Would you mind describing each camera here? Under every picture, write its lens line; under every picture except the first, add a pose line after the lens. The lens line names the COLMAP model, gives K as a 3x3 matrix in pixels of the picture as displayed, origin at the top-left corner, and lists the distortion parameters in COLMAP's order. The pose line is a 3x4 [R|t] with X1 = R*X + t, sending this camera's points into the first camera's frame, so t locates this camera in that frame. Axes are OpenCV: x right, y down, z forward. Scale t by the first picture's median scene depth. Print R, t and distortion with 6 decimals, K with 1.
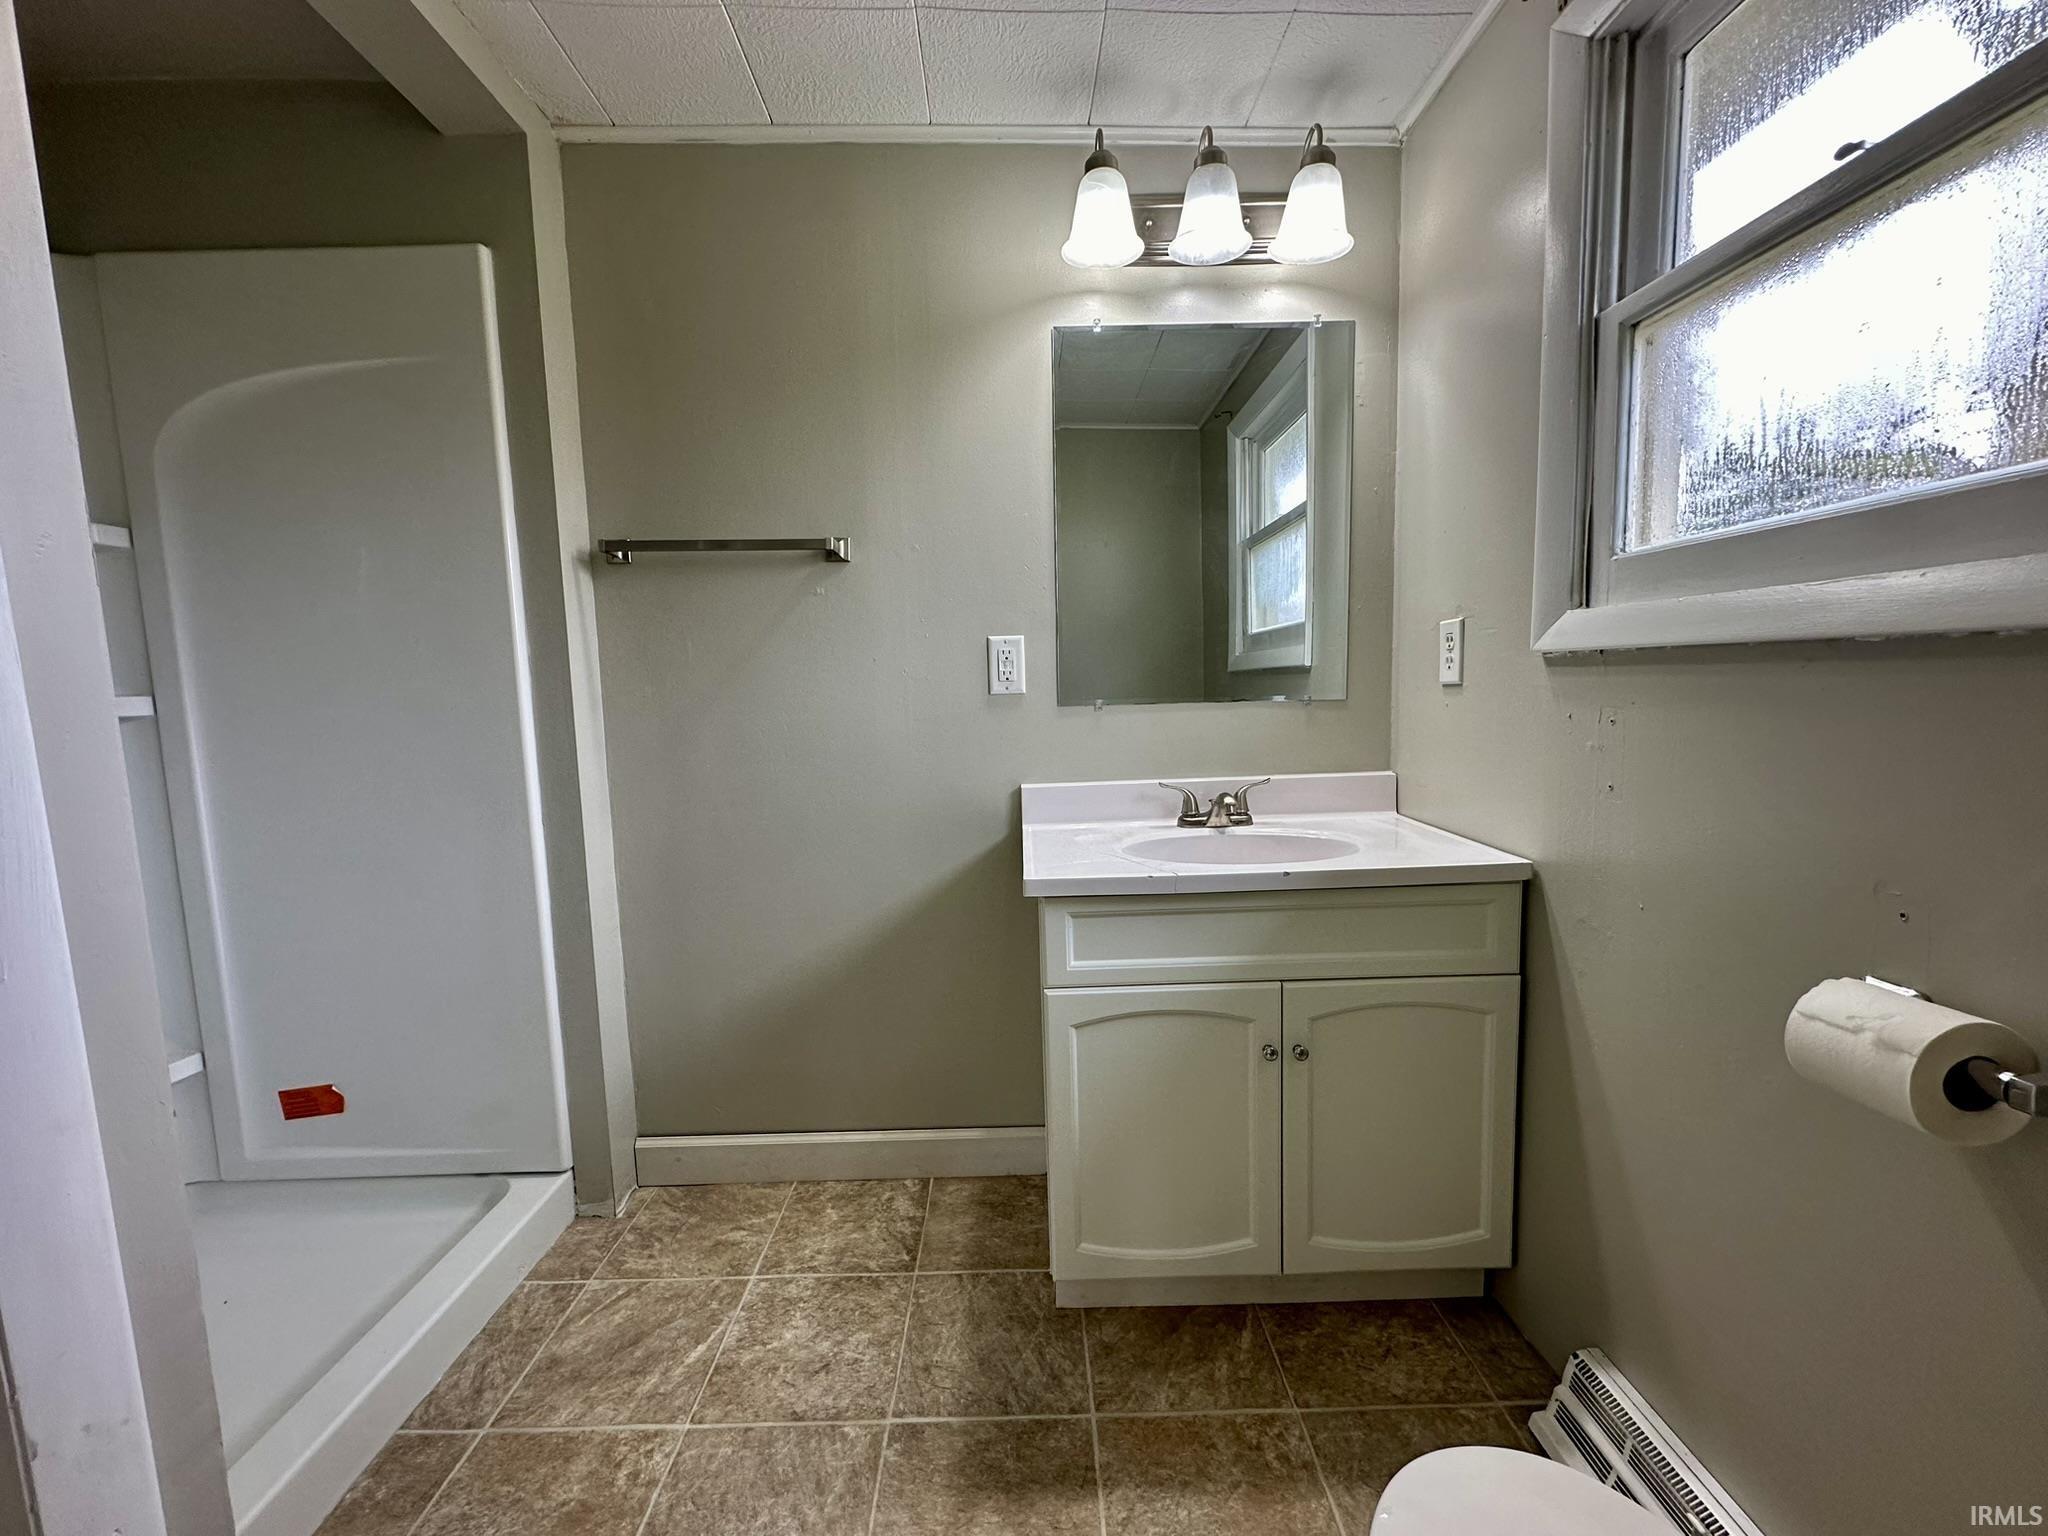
lens RADIAL K [[813.6, 0, 1021.1], [0, 813.6, 767.7], [0, 0, 1]] dist [-0.001137, 0.000015]
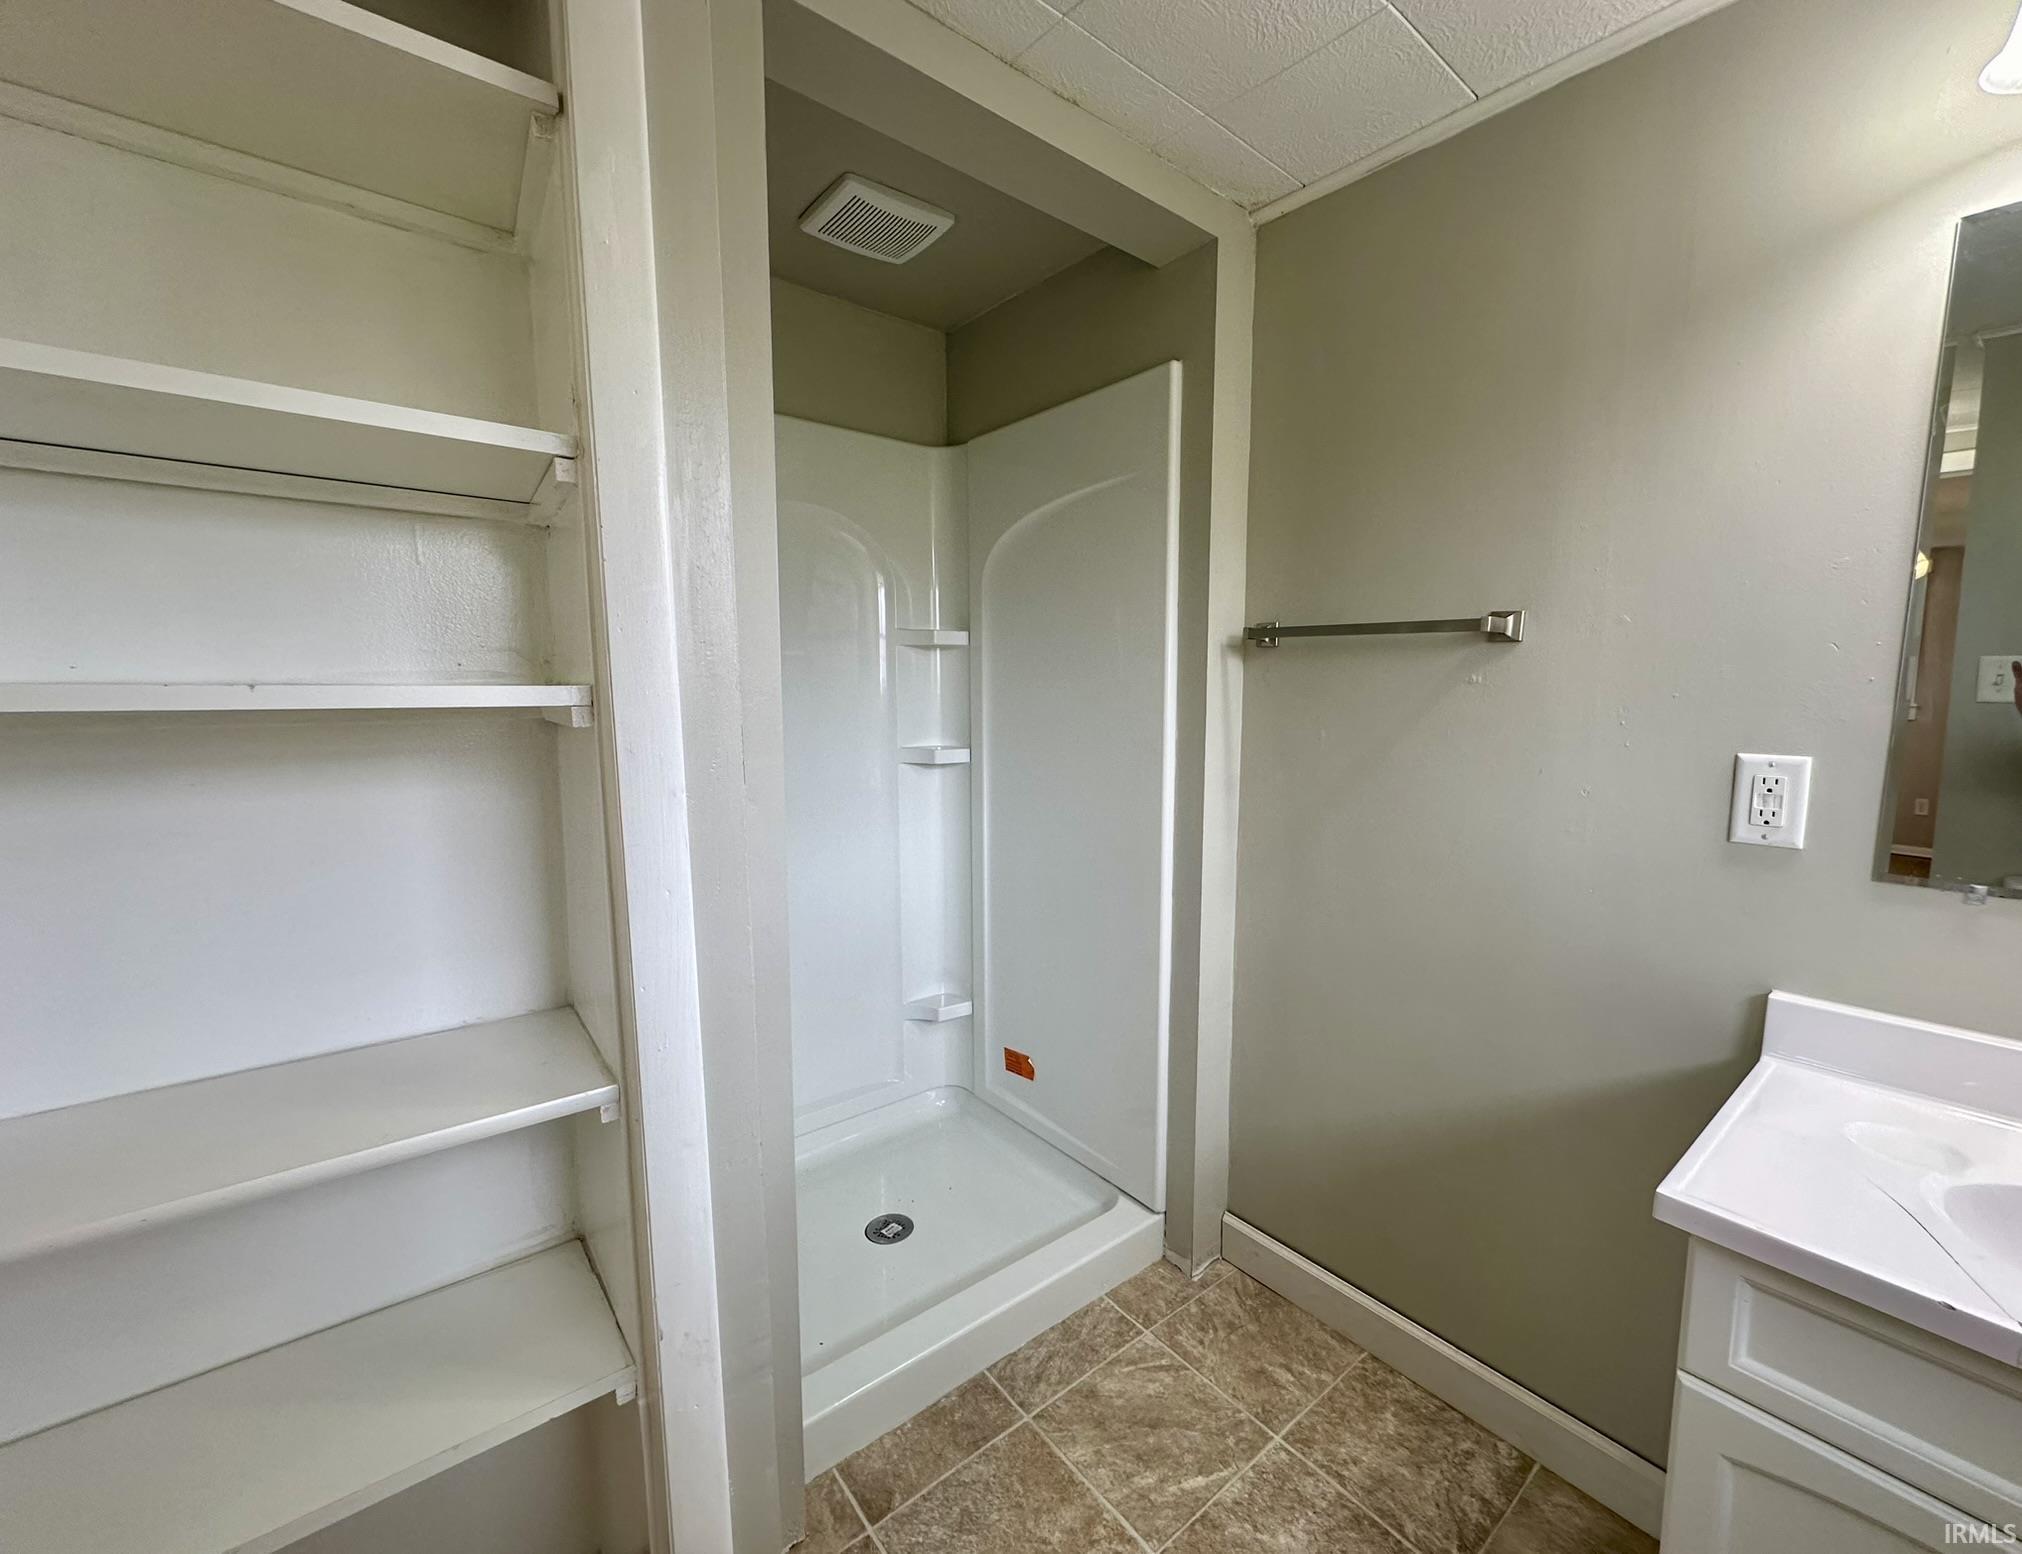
lens RADIAL K [[830.3, 0, 1042.8], [0, 830.3, 785.4], [0, 0, 1]] dist [-0.001022, -0.000582]
pose [[0.633434, 0.118674, -0.764642, 0.125392], [-0.097674, 0.992528, 0.073128, -0.141028], [0.767607, 0.028364, 0.640293, 0.169702]]
